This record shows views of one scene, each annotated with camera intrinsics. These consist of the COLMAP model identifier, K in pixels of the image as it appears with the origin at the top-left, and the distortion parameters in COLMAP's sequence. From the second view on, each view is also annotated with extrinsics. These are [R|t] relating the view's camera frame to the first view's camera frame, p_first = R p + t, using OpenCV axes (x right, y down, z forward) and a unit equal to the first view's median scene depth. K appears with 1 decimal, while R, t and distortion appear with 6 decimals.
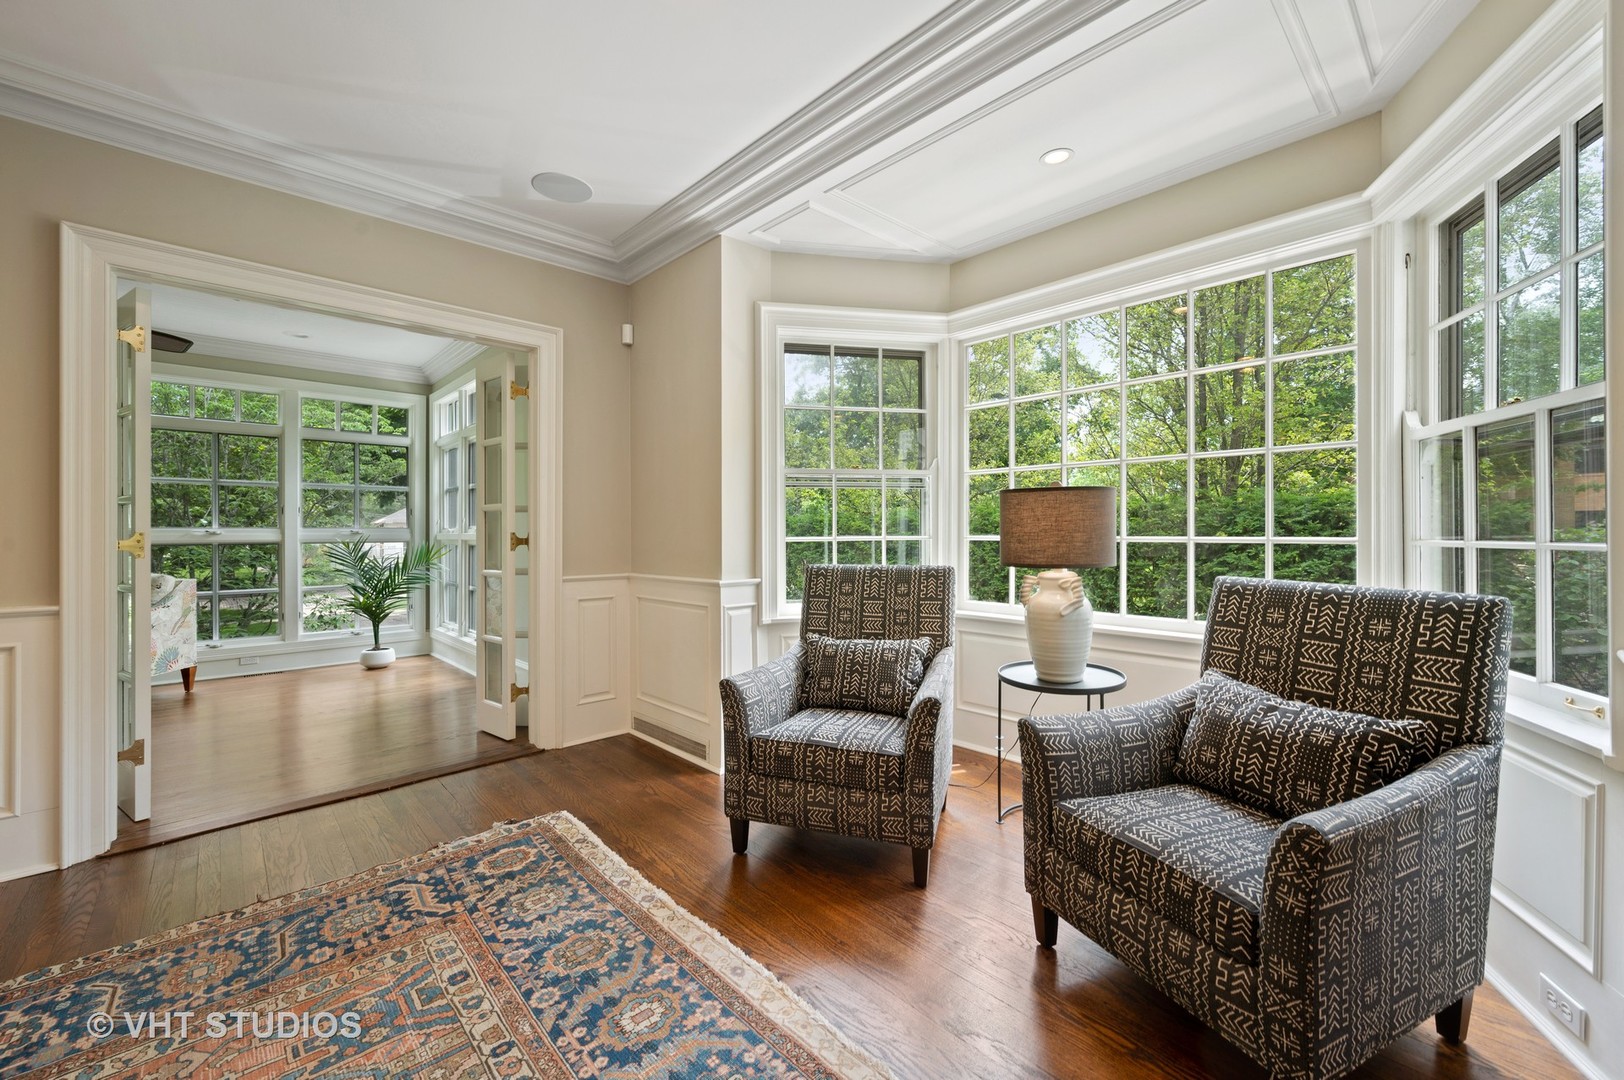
lens RADIAL K [[641.2, 0, 812.1], [0, 641.2, 531.2], [0, 0, 1]] dist [0.001496, 0.000006]
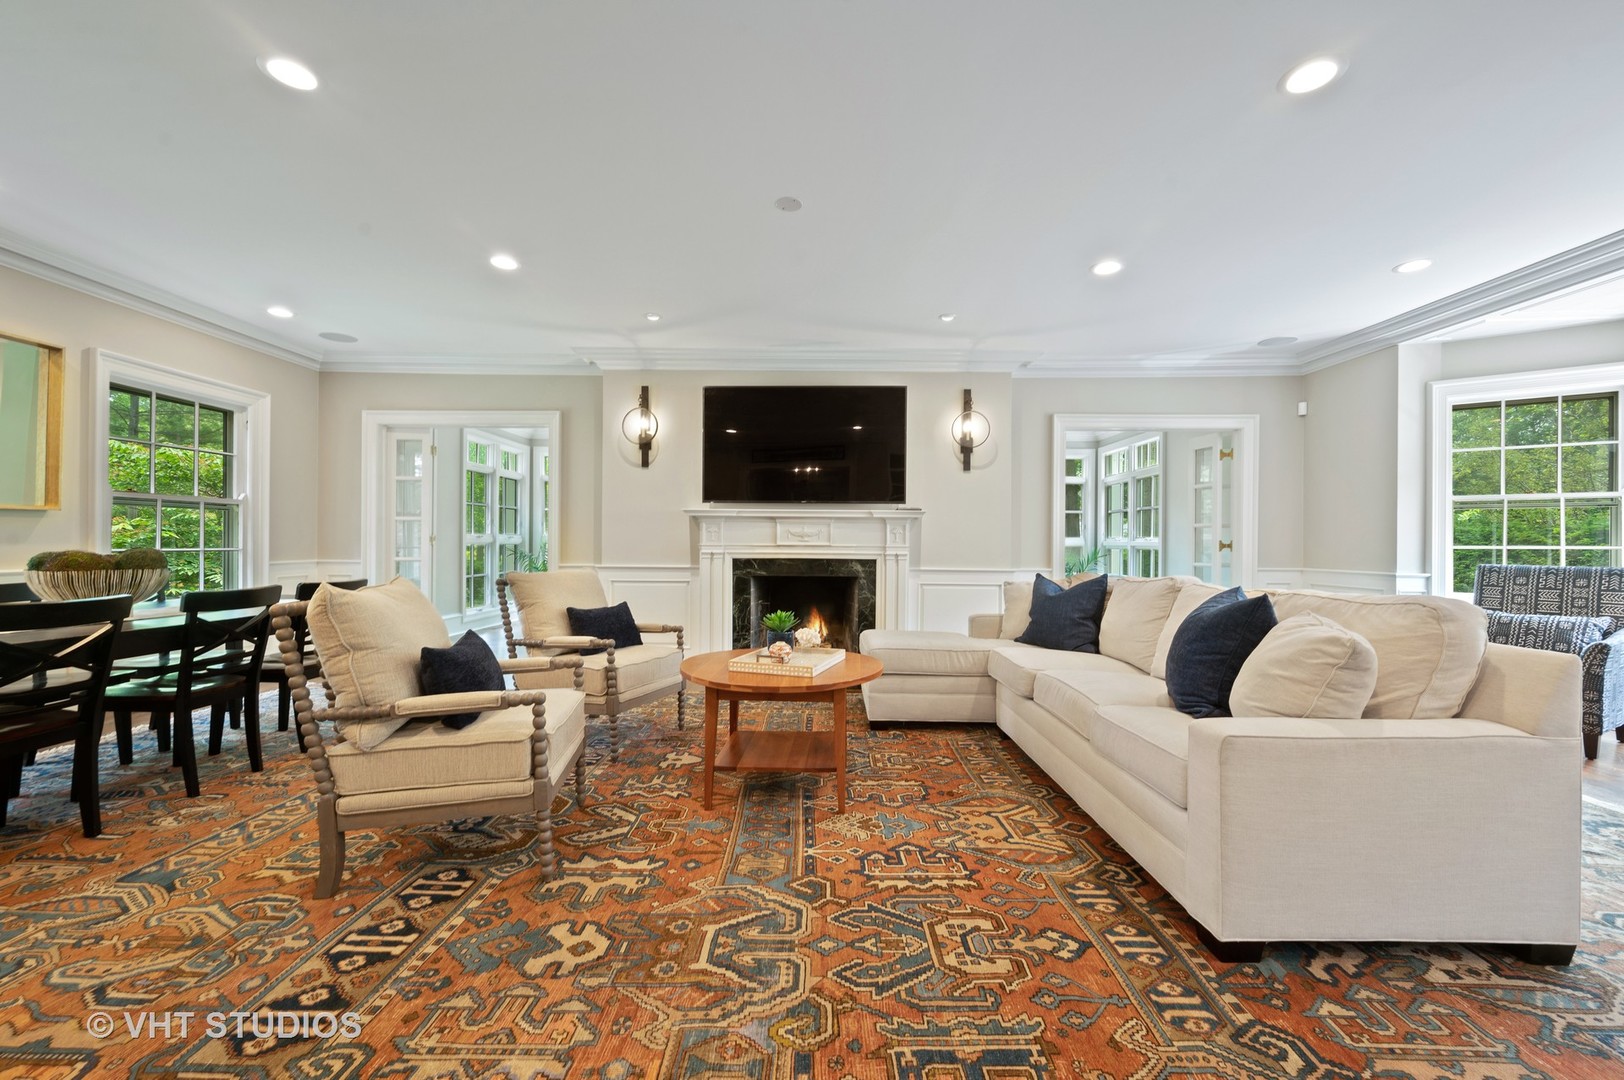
lens RADIAL K [[641.2, 0, 817.5], [0, 641.2, 538.5], [0, 0, 1]] dist [0.001496, 0.000006]
pose [[0.724593, 0.003641, -0.689168, -0.085667], [-0.009296, 0.999947, -0.004491, 0.014148], [0.689115, 0.009661, 0.724588, -0.998737]]
